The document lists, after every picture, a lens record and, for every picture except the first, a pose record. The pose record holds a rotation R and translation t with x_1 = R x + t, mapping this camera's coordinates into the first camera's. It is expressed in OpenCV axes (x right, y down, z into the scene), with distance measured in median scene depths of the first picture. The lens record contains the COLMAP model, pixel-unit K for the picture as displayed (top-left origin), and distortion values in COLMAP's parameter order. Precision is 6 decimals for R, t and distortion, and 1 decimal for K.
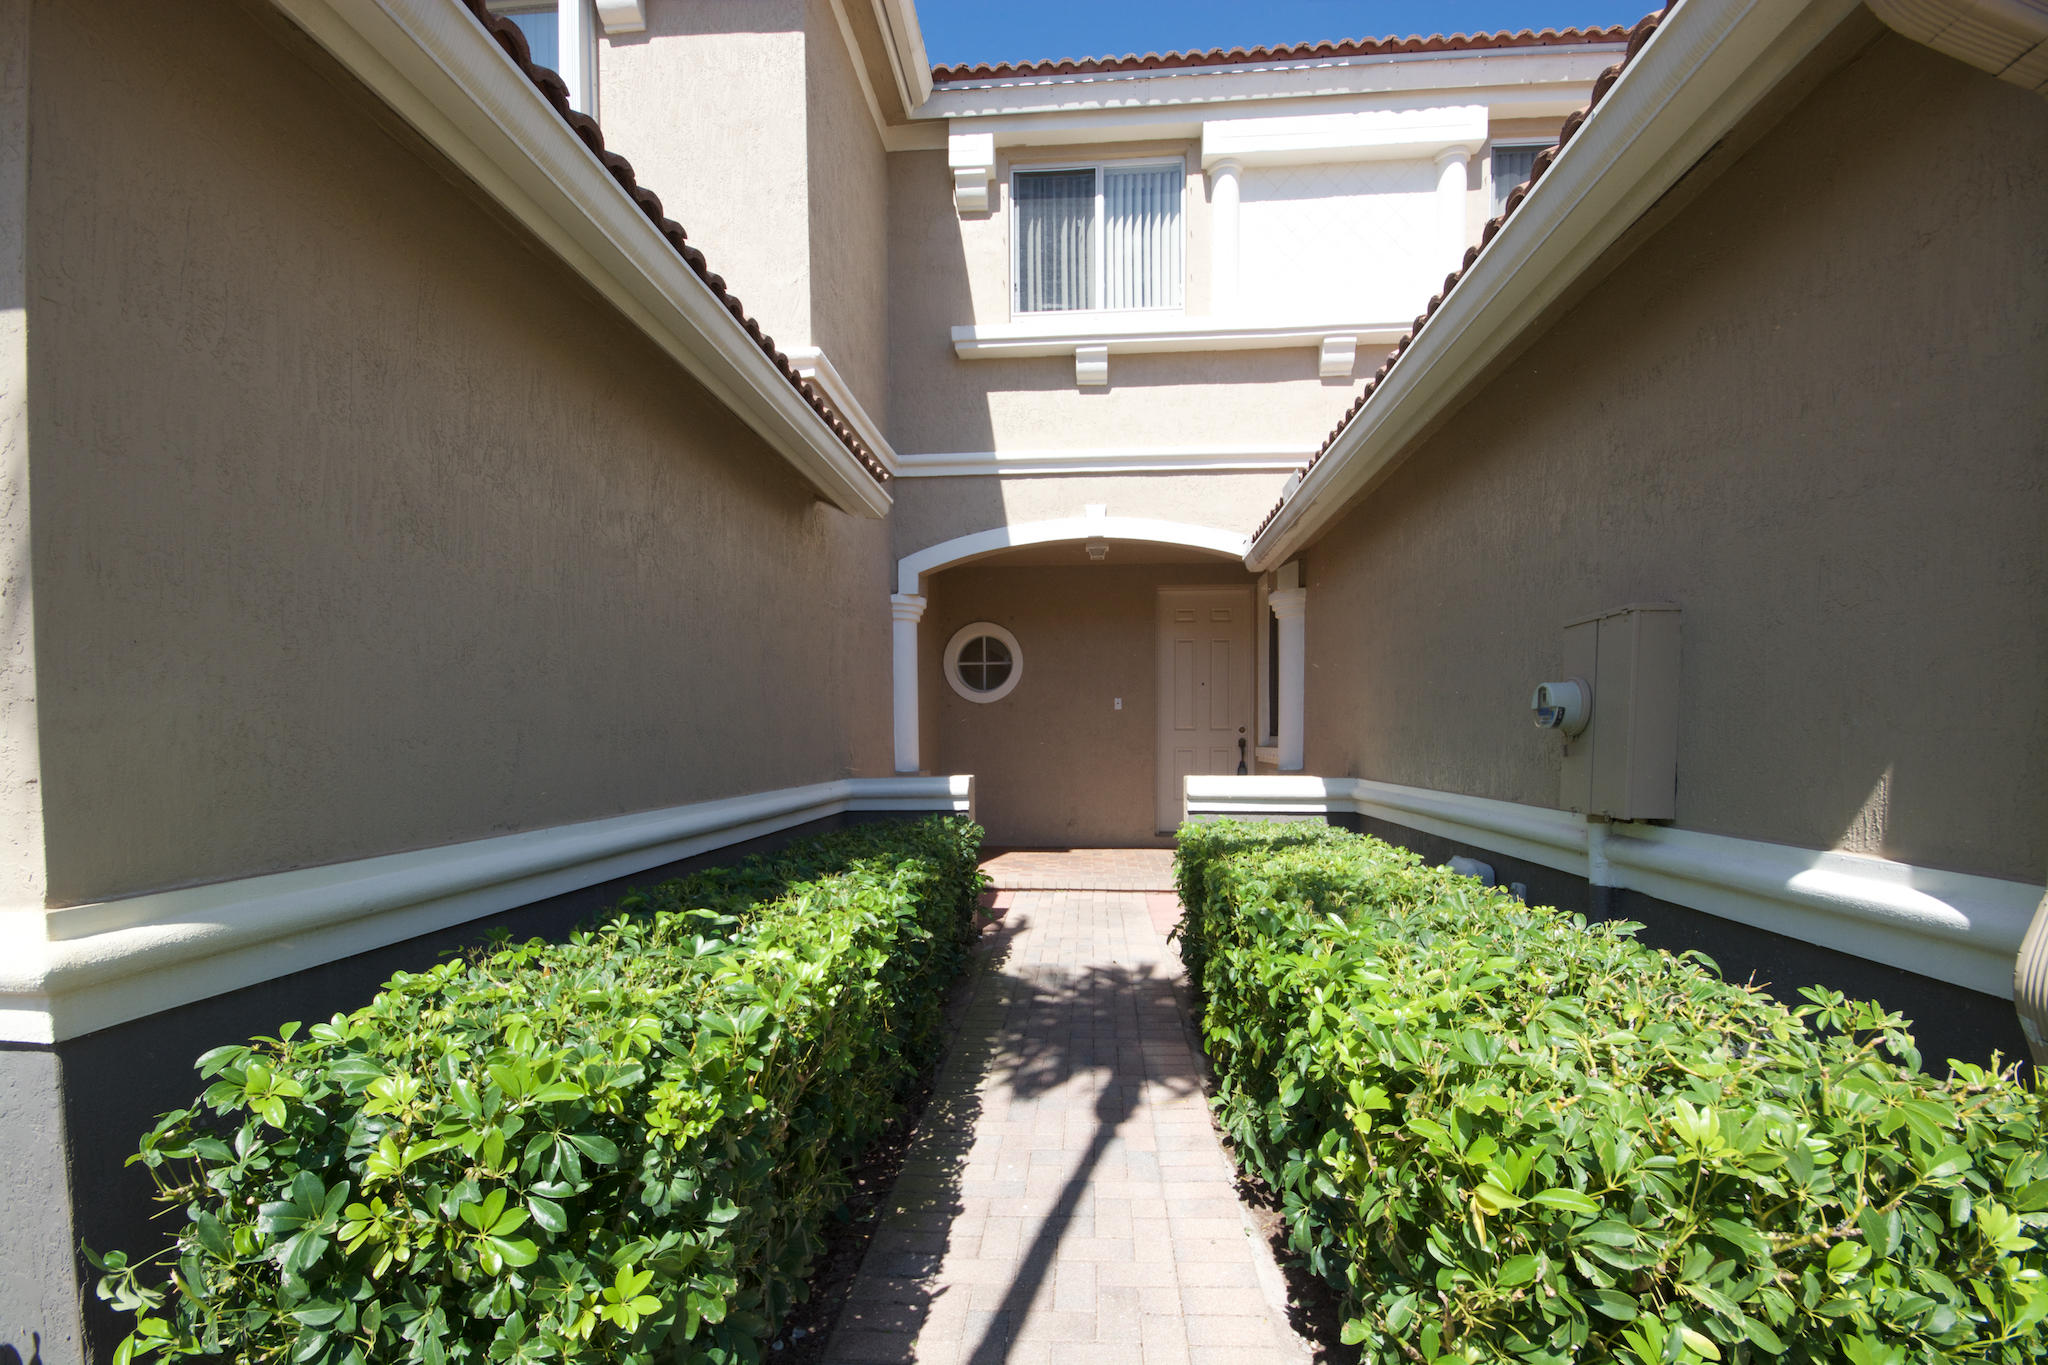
lens RADIAL K [[925.1, 0, 1025.9], [0, 925.1, 751.1], [0, 0, 1]] dist [-0.001680, -0.000732]
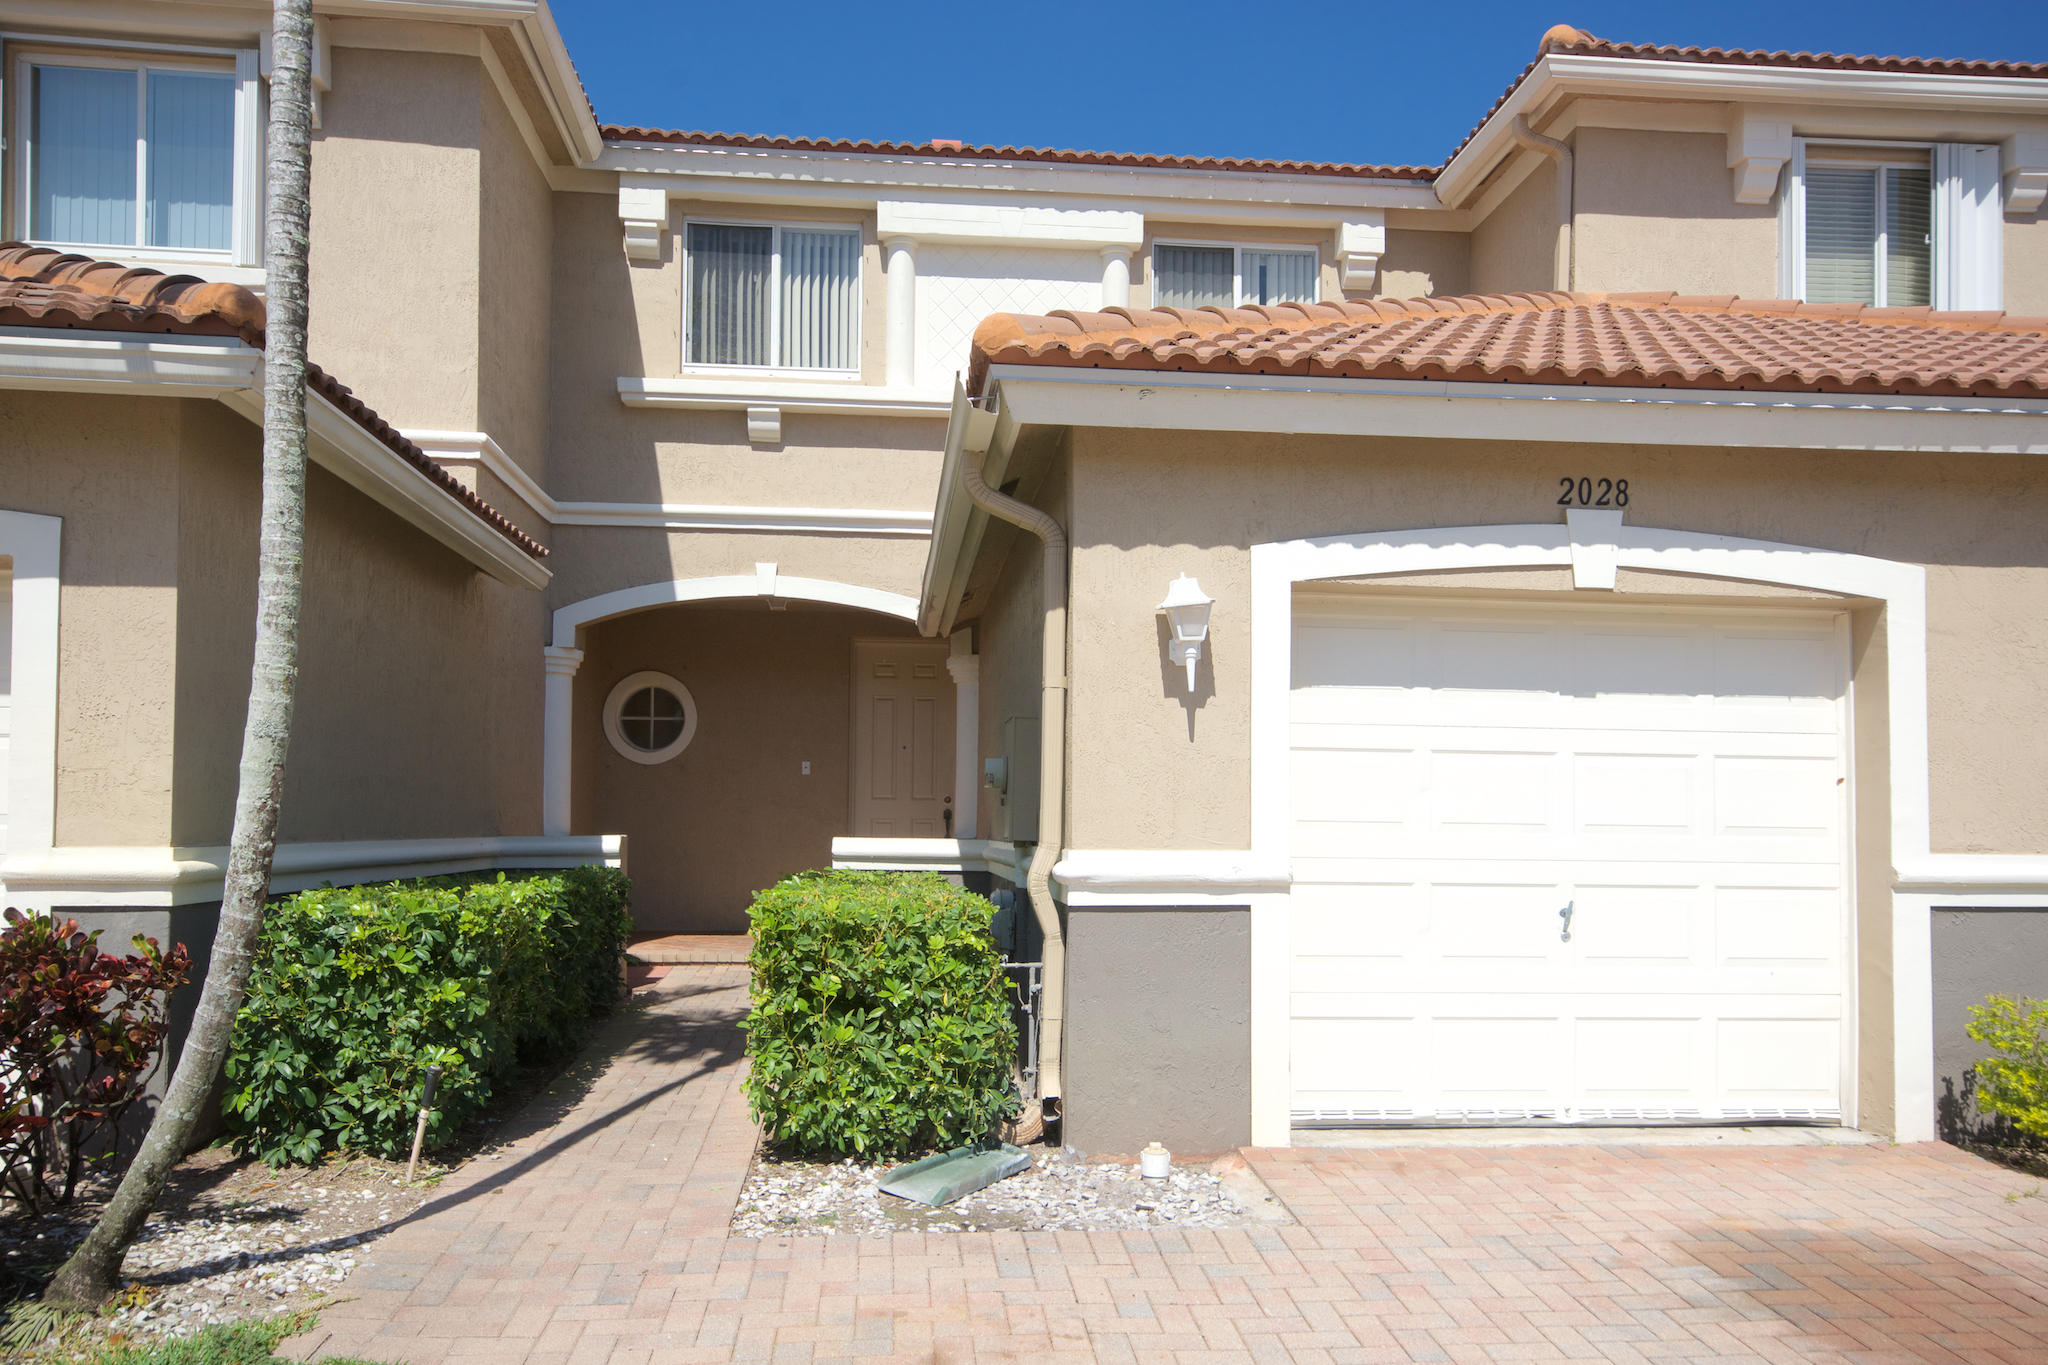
lens RADIAL K [[1472.9, 0, 1026.4], [0, 1472.9, 753.5], [0, 0, 1]] dist [0.012769, 0.006044]
pose [[0.982747, 0.020362, 0.183831, 0.064564], [-0.009006, 0.998011, -0.062394, 0.028782], [-0.184736, 0.059662, 0.980976, -0.577145]]
